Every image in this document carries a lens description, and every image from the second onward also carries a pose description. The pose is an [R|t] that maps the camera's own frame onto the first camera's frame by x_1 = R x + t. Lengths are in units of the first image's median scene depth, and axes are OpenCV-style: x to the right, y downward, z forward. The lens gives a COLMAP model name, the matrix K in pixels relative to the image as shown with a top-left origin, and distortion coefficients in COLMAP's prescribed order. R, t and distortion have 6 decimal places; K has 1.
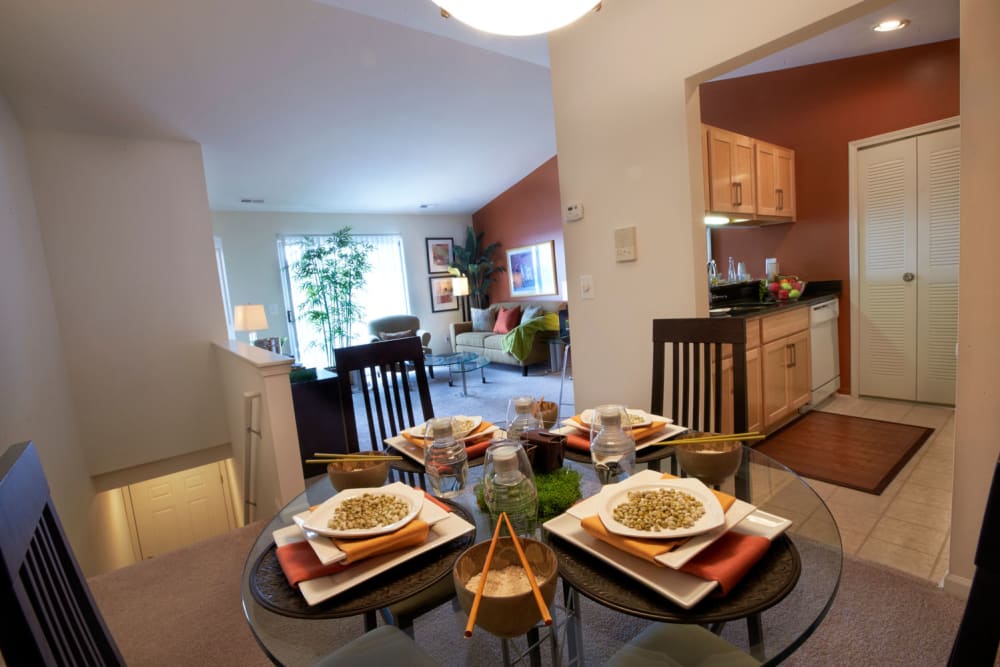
lens RADIAL K [[479.6, 0, 501.1], [0, 479.6, 352.2], [0, 0, 1]] dist [-0.036220, -0.000062]
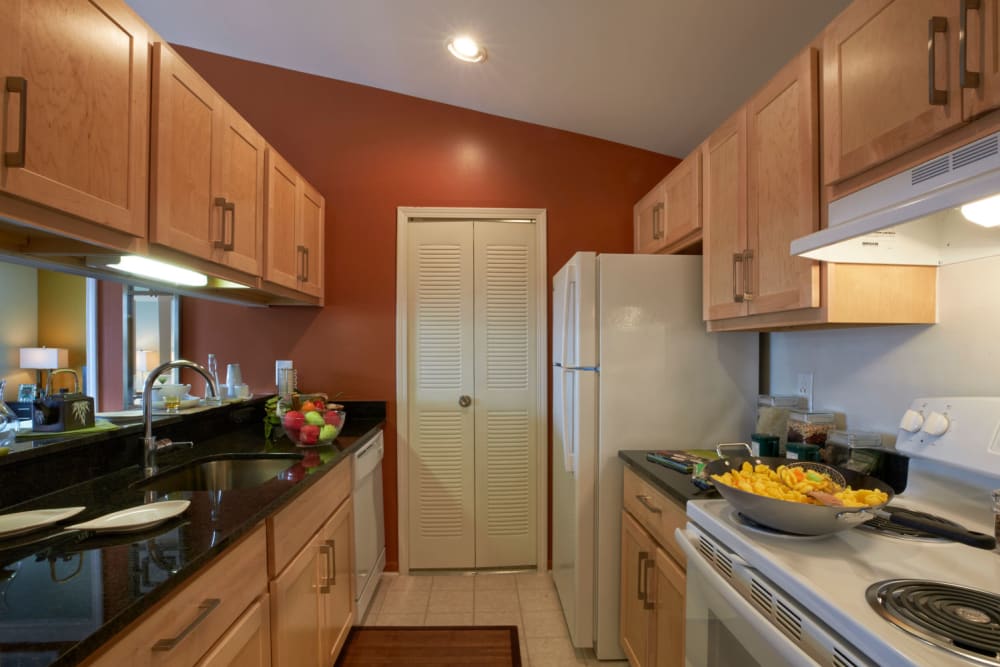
lens RADIAL K [[479.6, 0, 501.1], [0, 479.6, 352.2], [0, 0, 1]] dist [-0.036220, -0.000062]
pose [[0.570458, 0.088512, 0.816544, 0.267901], [0.056385, 0.987610, -0.146447, -0.120066], [-0.819389, 0.129583, 0.558399, 0.500985]]
